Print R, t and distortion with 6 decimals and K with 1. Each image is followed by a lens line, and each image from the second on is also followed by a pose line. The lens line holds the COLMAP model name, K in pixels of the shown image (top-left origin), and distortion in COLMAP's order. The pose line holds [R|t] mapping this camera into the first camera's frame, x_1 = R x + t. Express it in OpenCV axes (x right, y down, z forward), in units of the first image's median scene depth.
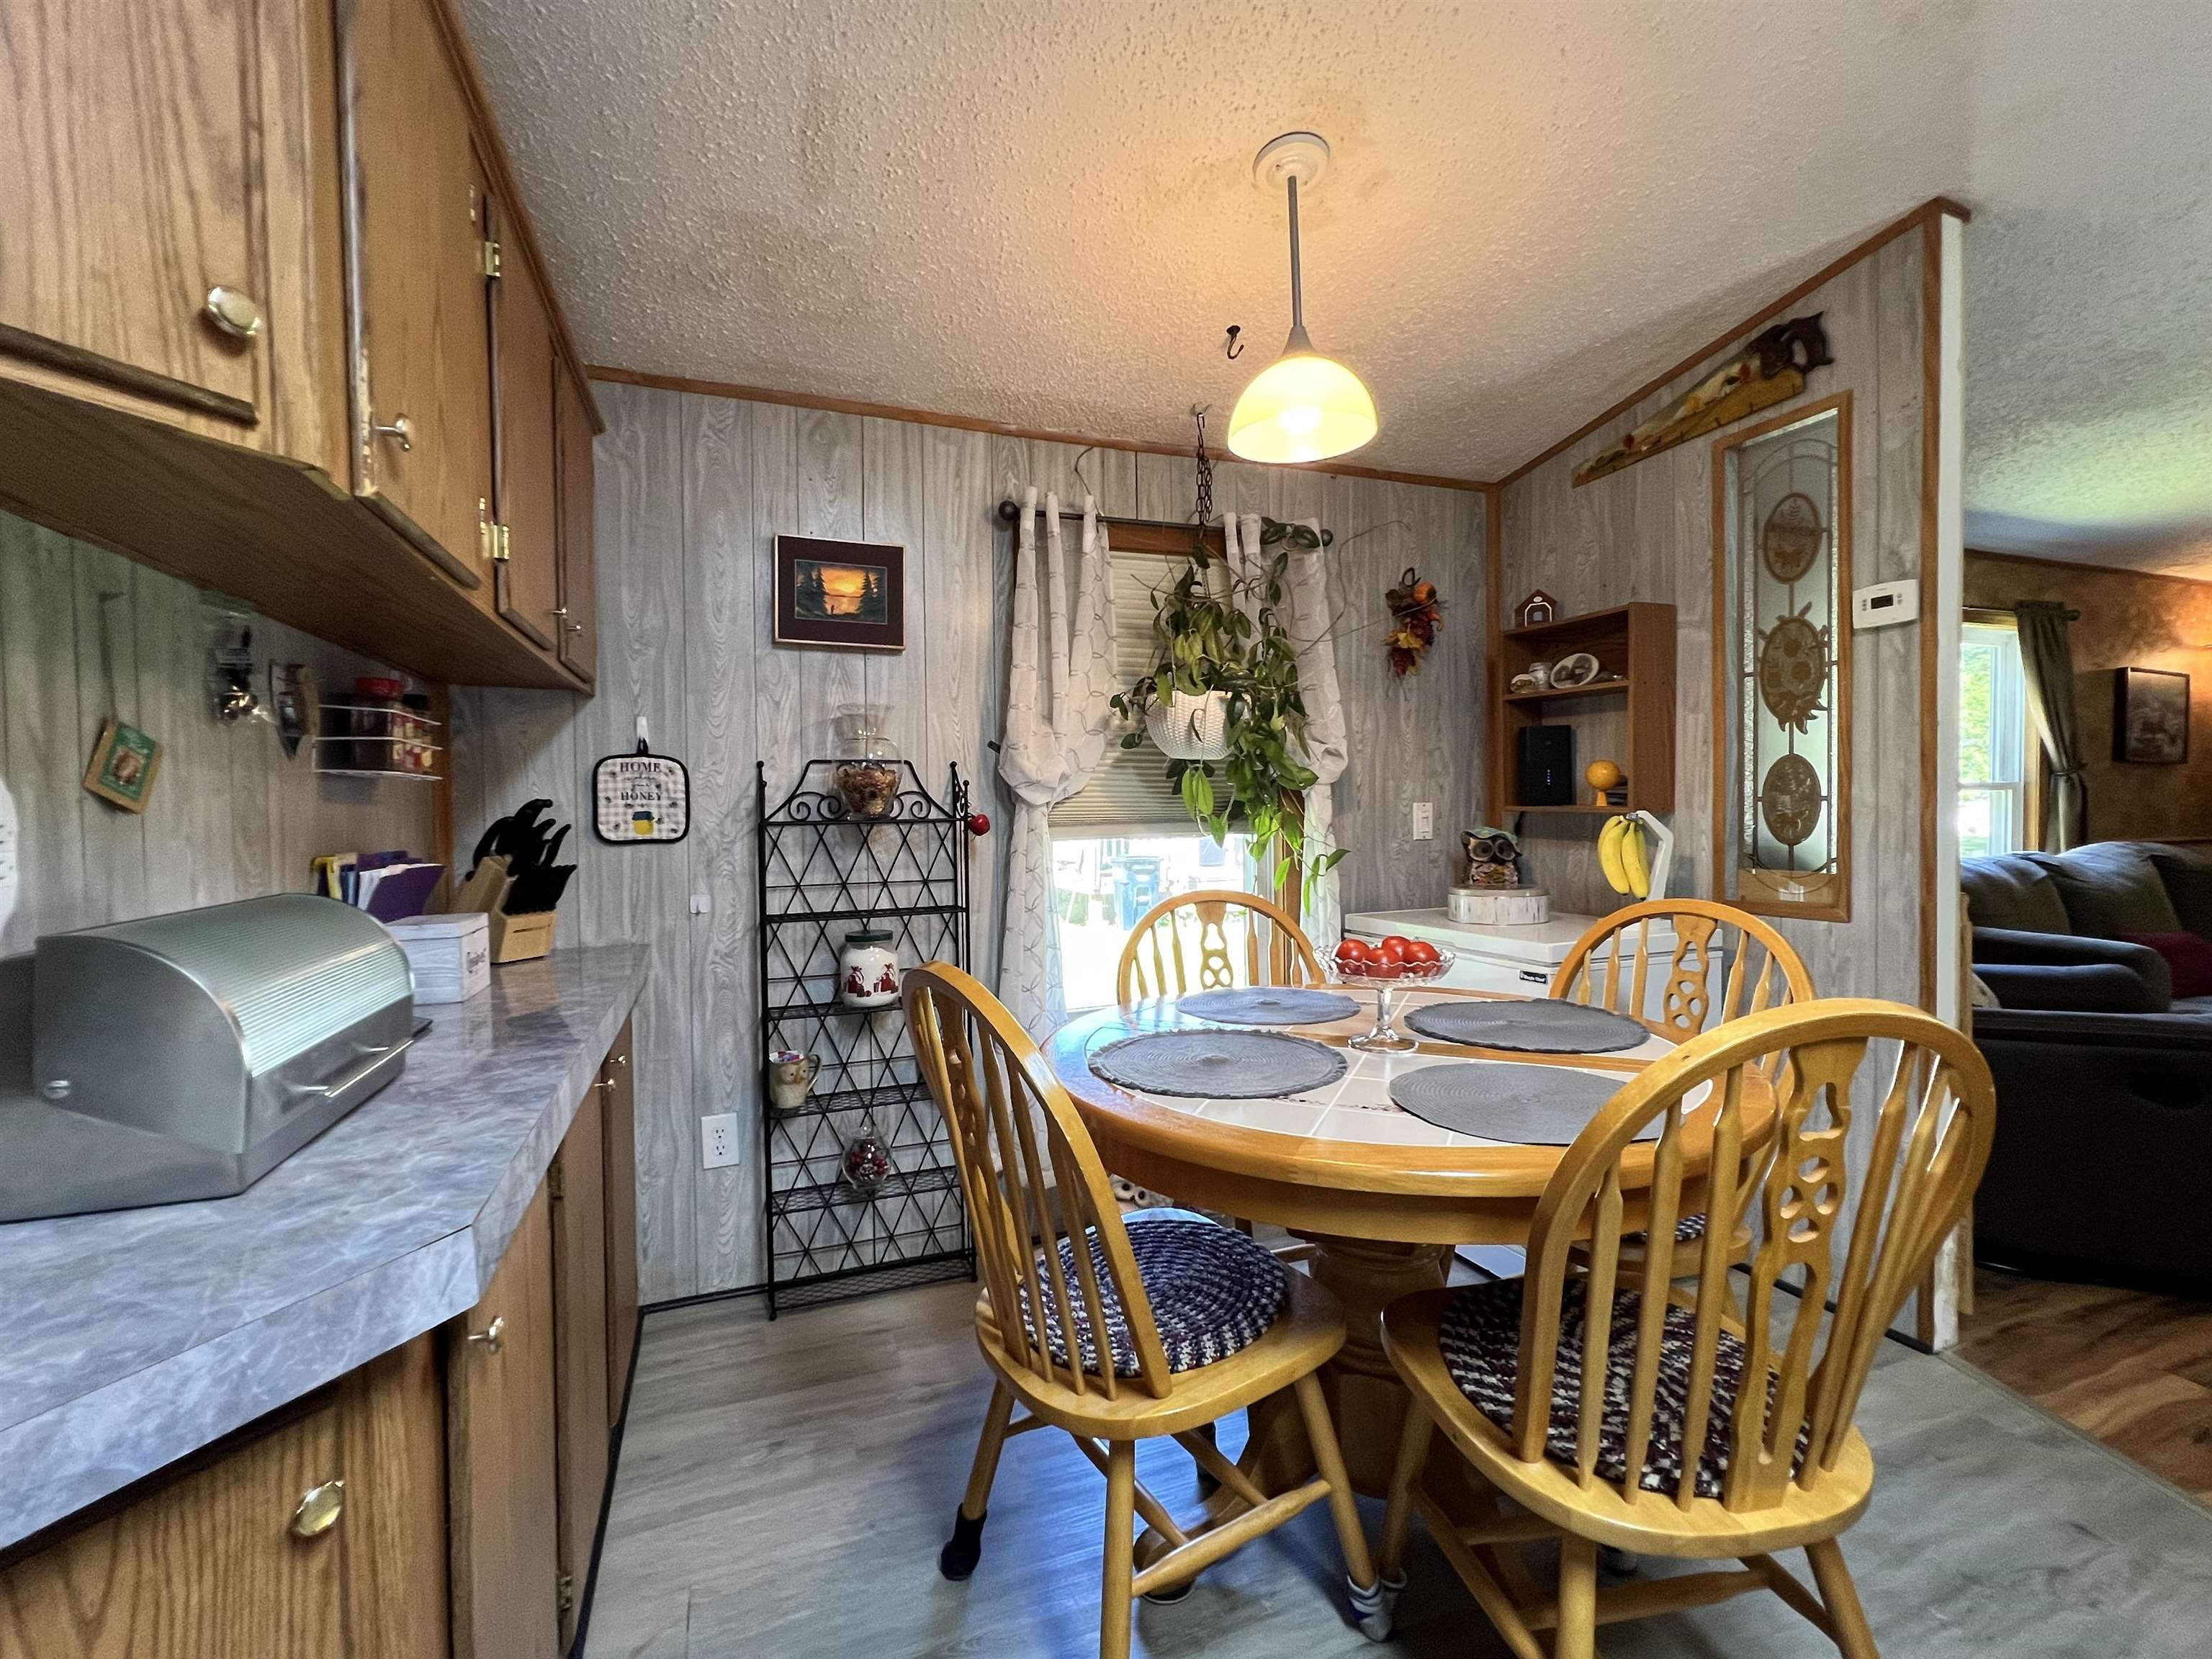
lens RADIAL K [[982.6, 0, 1102.9], [0, 982.6, 834.8], [0, 0, 1]] dist [-0.004713, 0.001791]
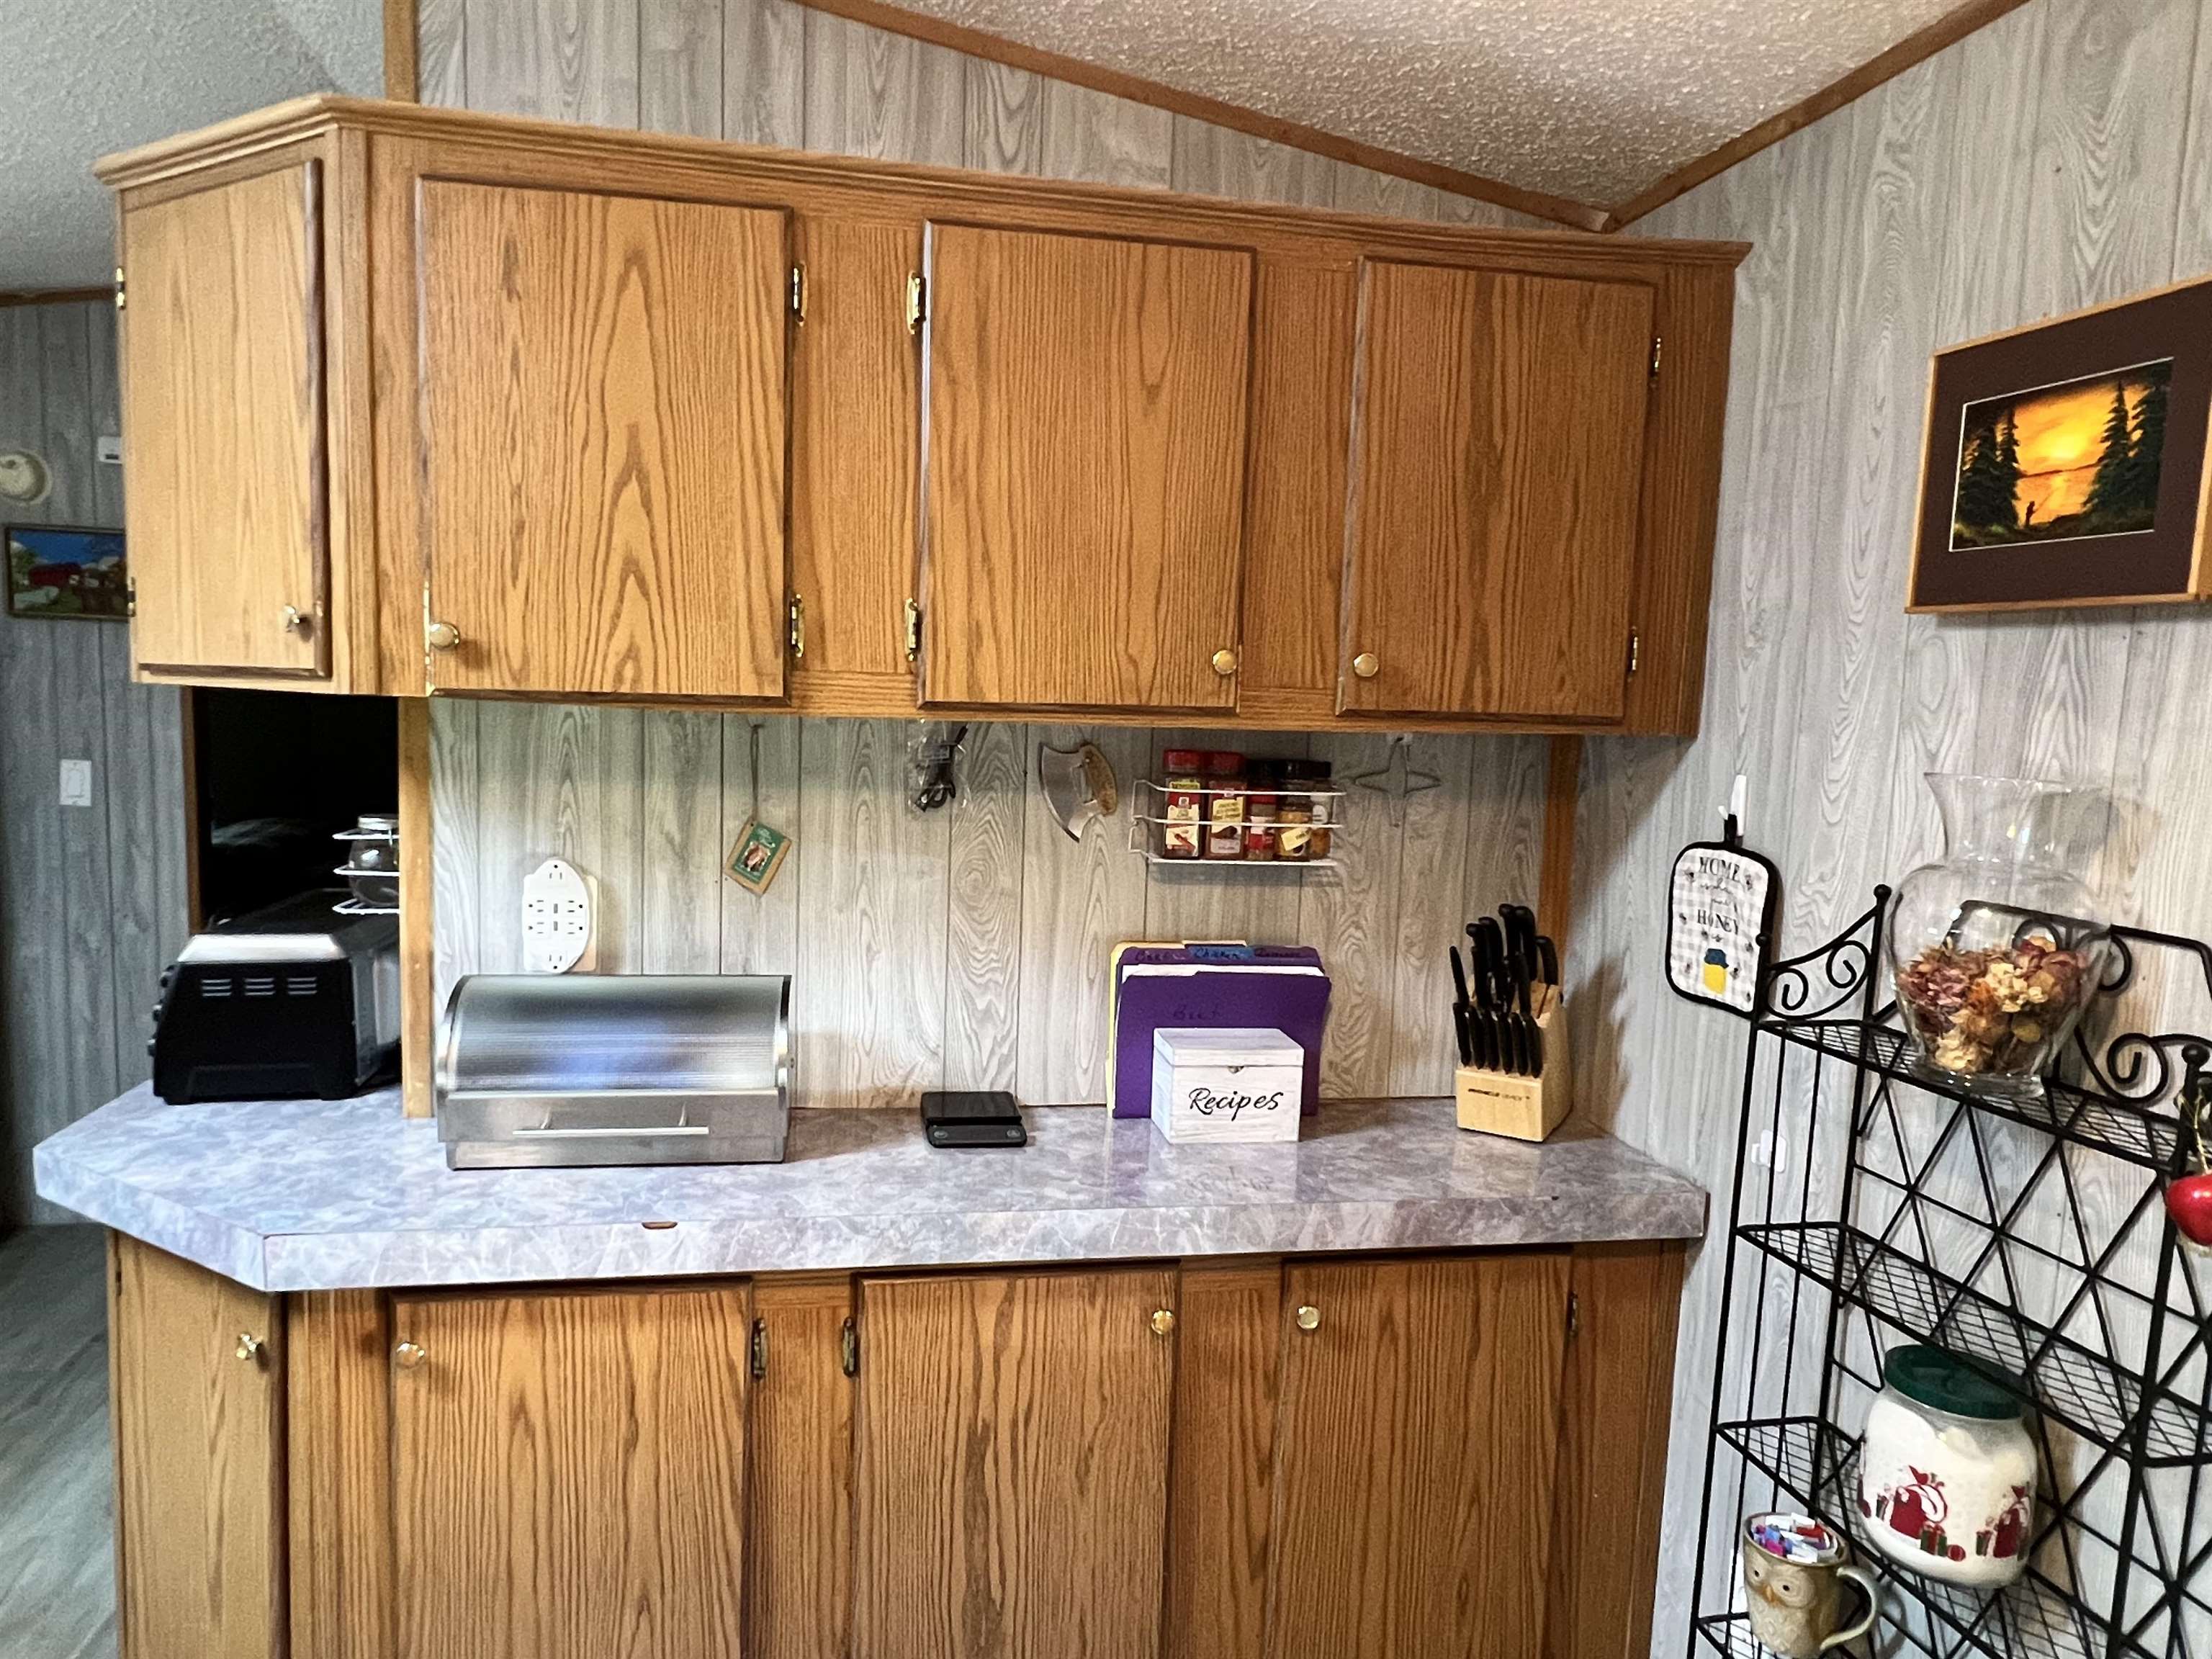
lens RADIAL K [[1411.7, 0, 1097.7], [0, 1411.7, 838.8], [0, 0, 1]] dist [-0.009786, 0.004394]
pose [[-0.172792, 0.107918, -0.979028, 0.331609], [-0.062706, 0.990758, 0.120278, -0.150865], [0.982960, 0.082174, -0.164428, 0.758763]]
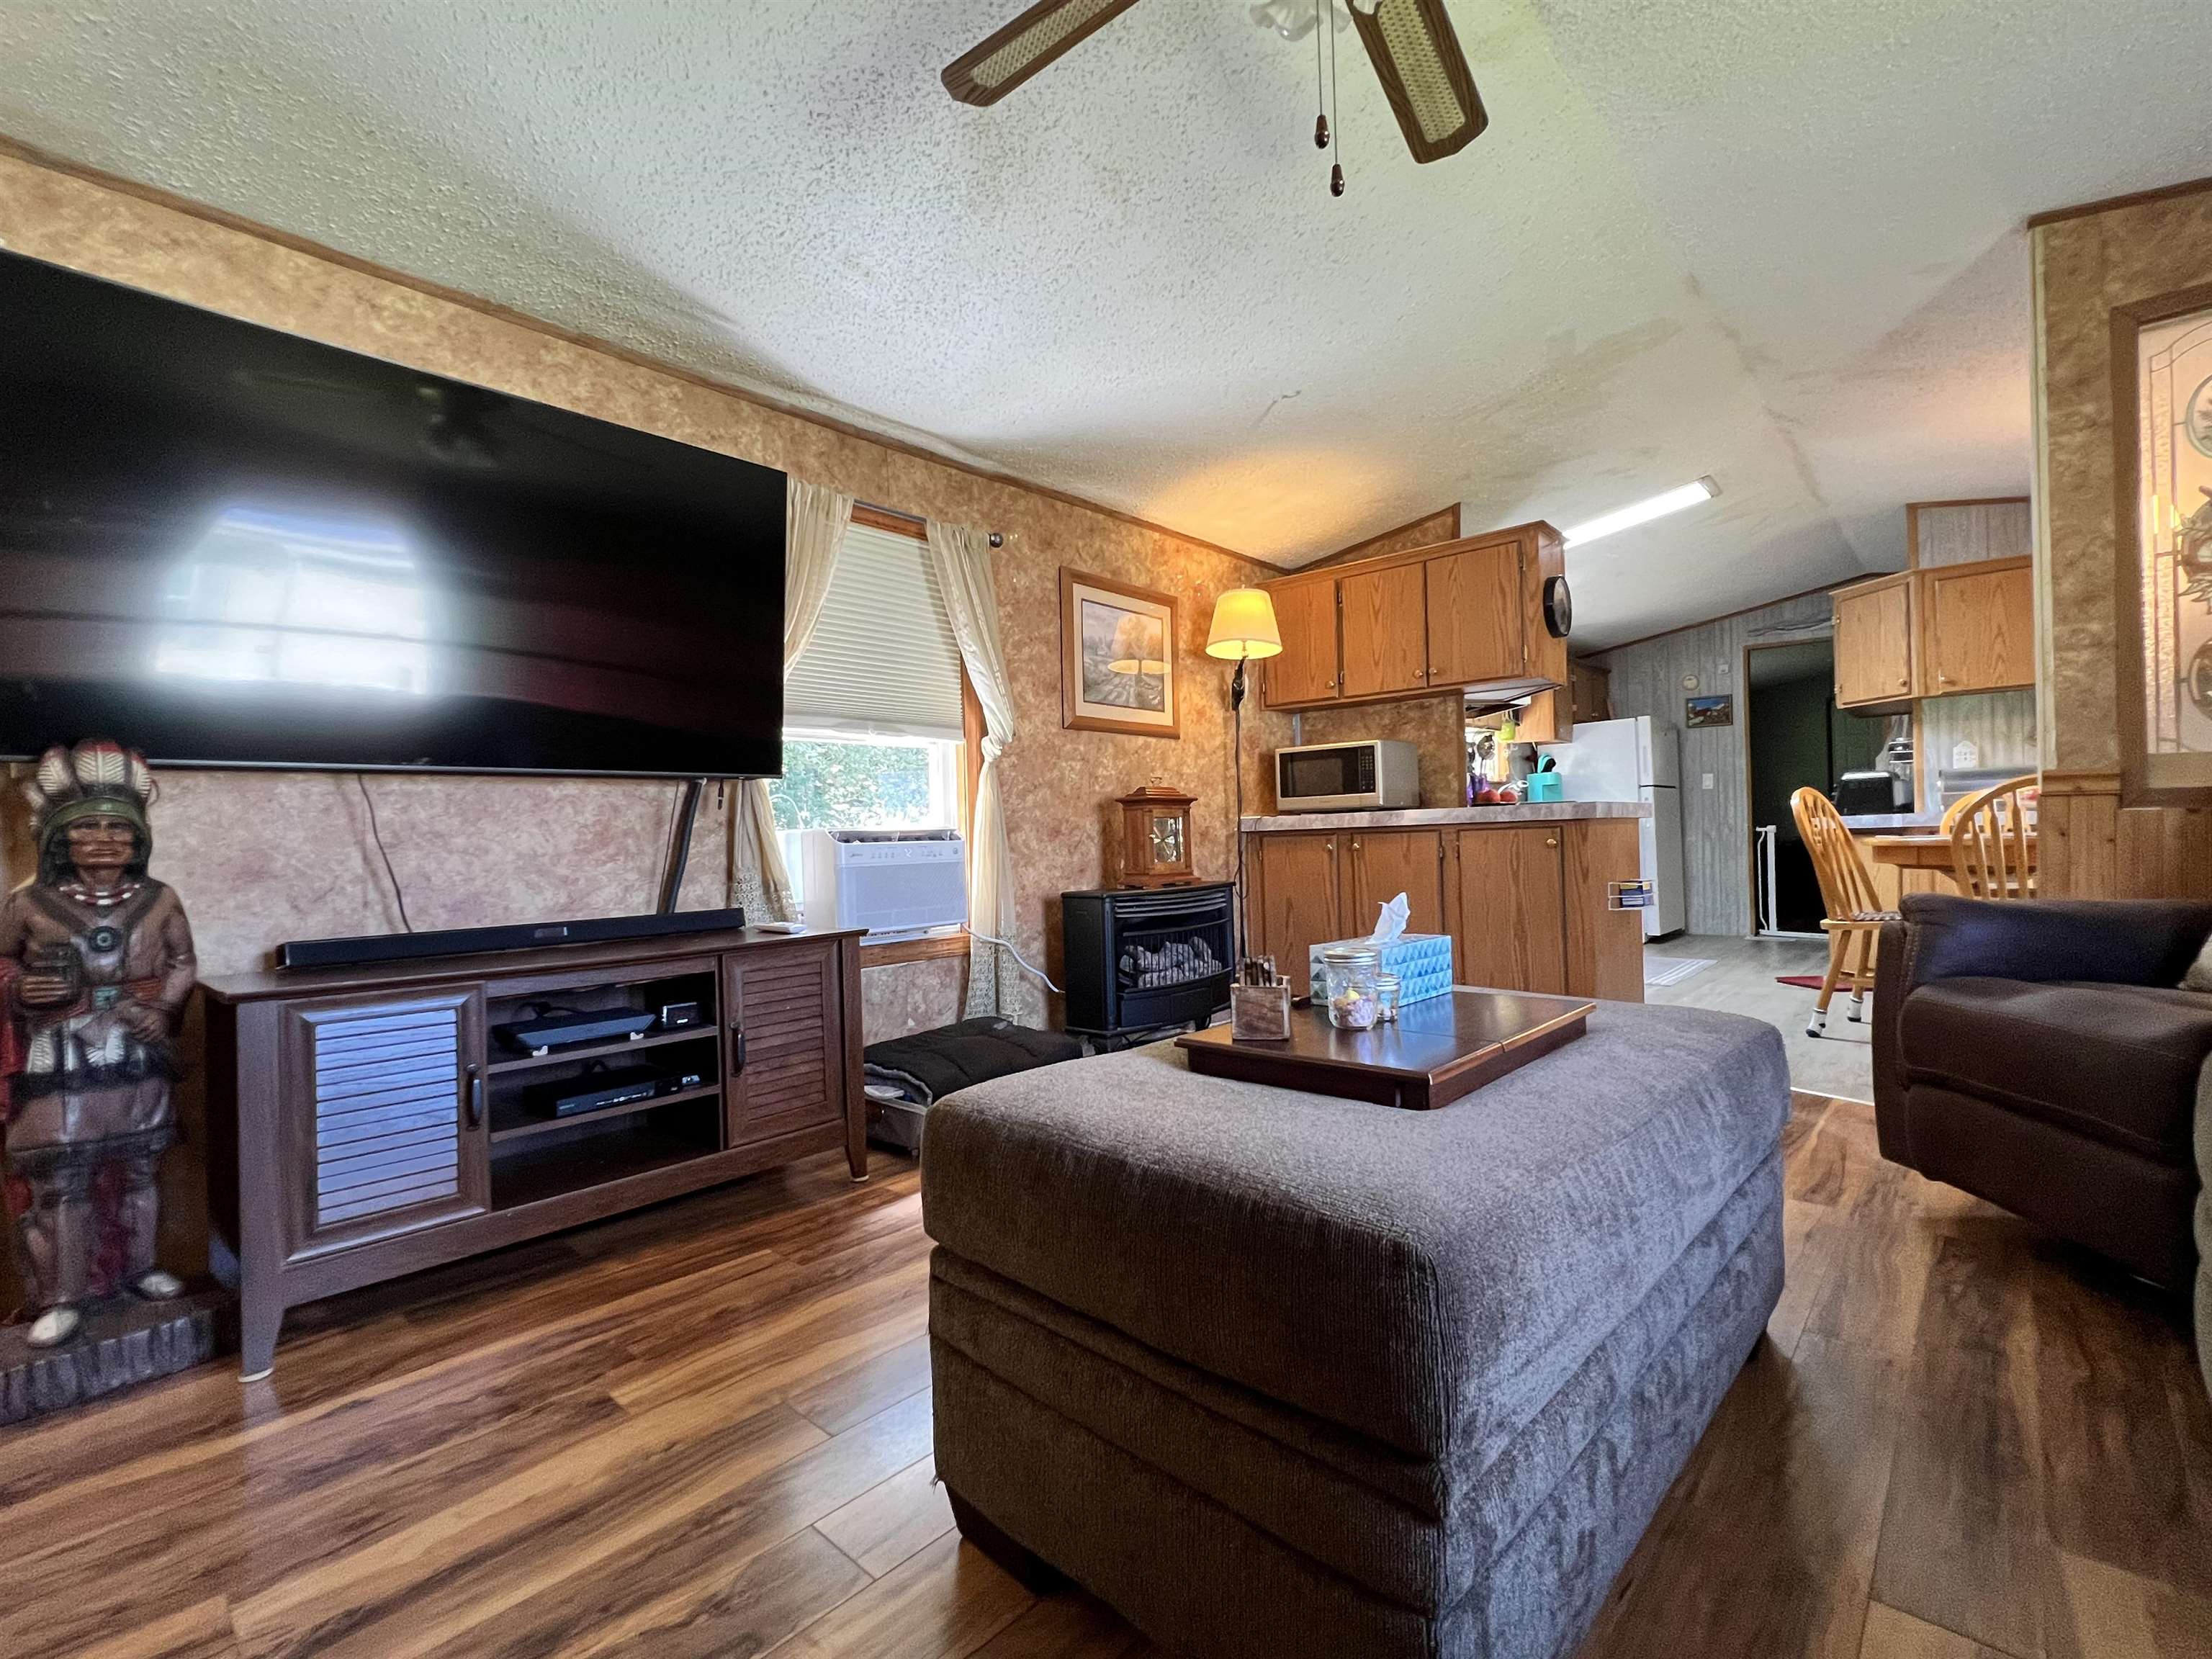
lens RADIAL K [[982.6, 0, 1106.4], [0, 982.6, 833.3], [0, 0, 1]] dist [-0.004713, 0.001791]
pose [[-0.893763, 0.031243, -0.447451, 2.142092], [0.019150, 0.999319, 0.031526, 0.067921], [0.448132, 0.019608, -0.893753, 1.363682]]
